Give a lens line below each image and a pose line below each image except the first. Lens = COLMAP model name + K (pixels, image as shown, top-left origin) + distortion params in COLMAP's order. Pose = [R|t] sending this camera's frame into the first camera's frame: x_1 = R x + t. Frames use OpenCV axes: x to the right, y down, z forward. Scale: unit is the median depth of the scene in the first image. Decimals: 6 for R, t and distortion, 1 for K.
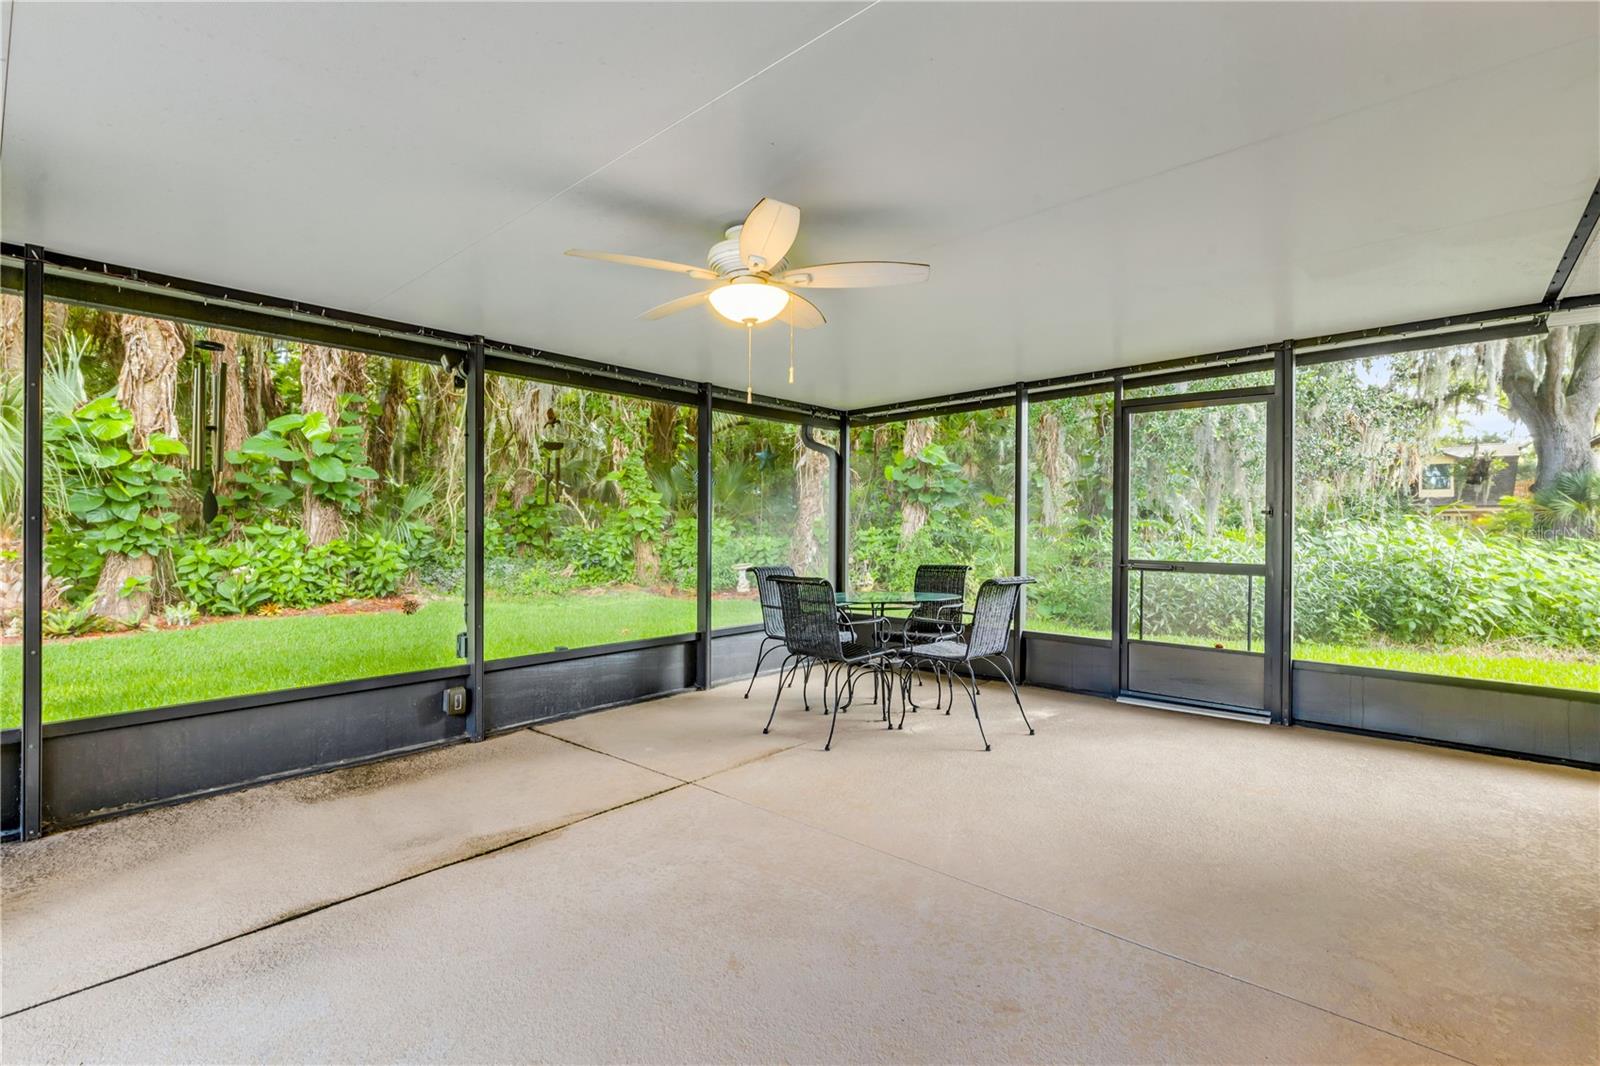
lens RADIAL K [[735.9, 0, 792.5], [0, 735.9, 532.4], [0, 0, 1]] dist [0.000465, 0.000132]
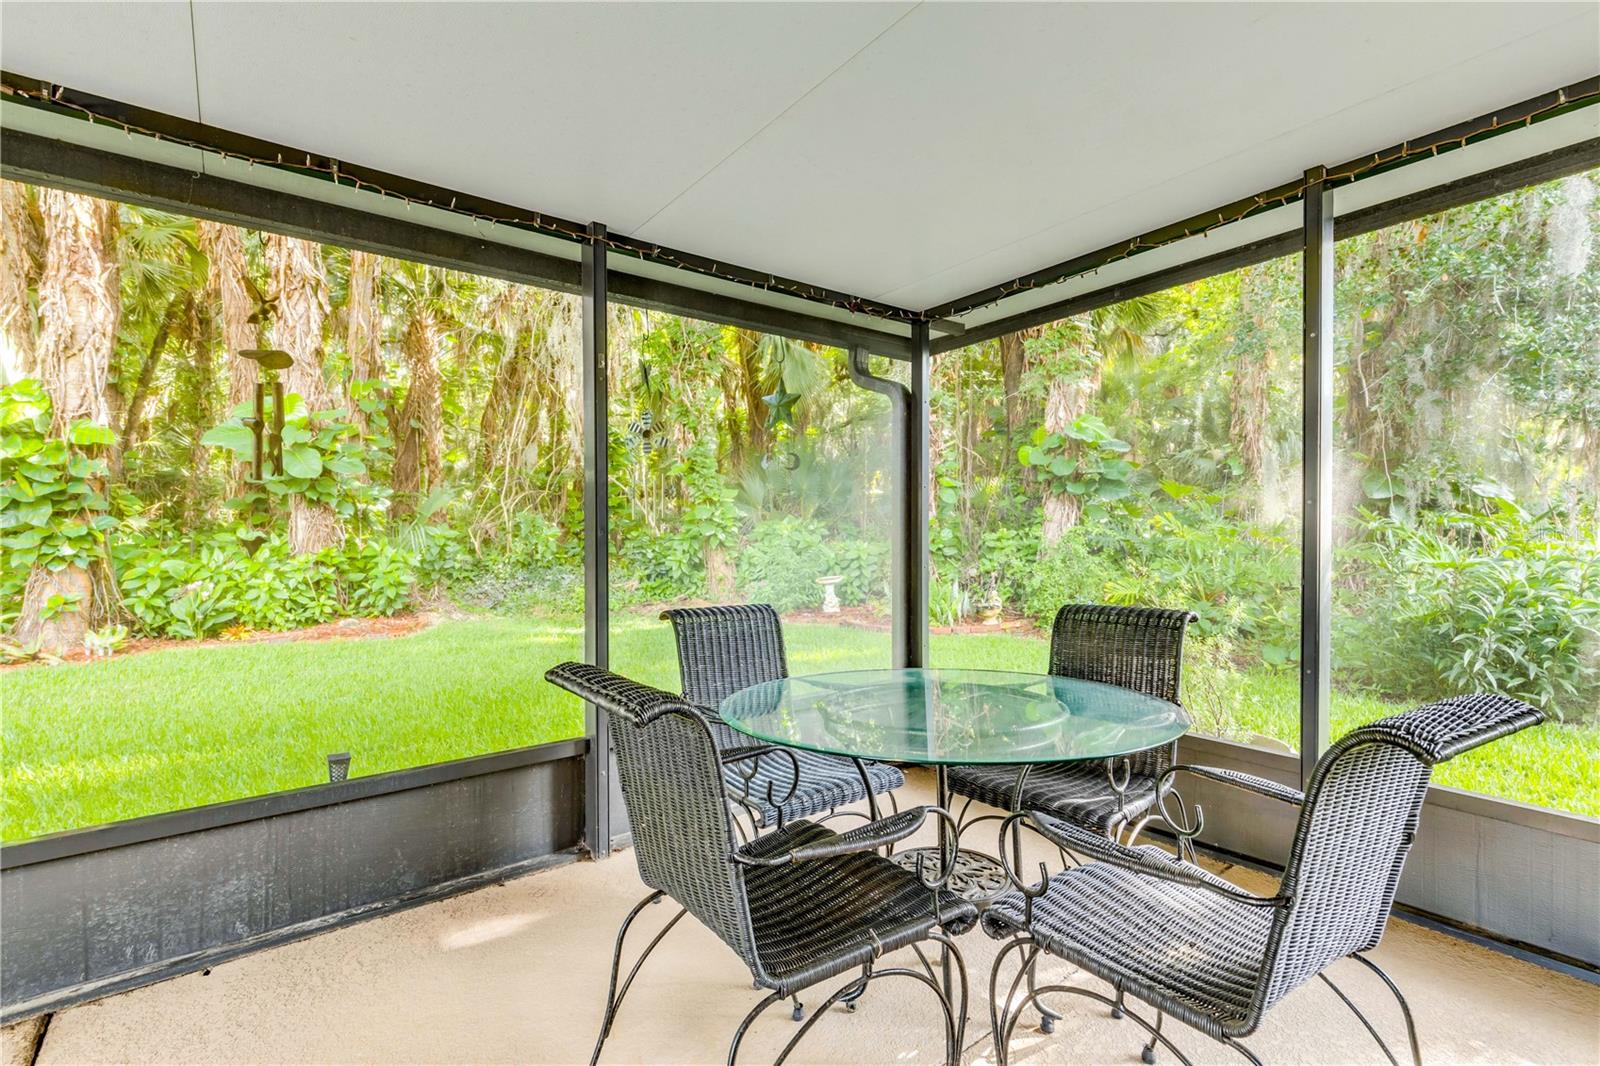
lens RADIAL K [[723.1, 0, 787.0], [0, 723.1, 536.3], [0, 0, 1]] dist [0.002732, 0.000247]
pose [[0.979350, -0.005771, -0.202091, 0.062593], [0.005526, 0.999983, -0.001777, 0.001495], [0.202098, 0.000623, 0.979365, 0.341044]]
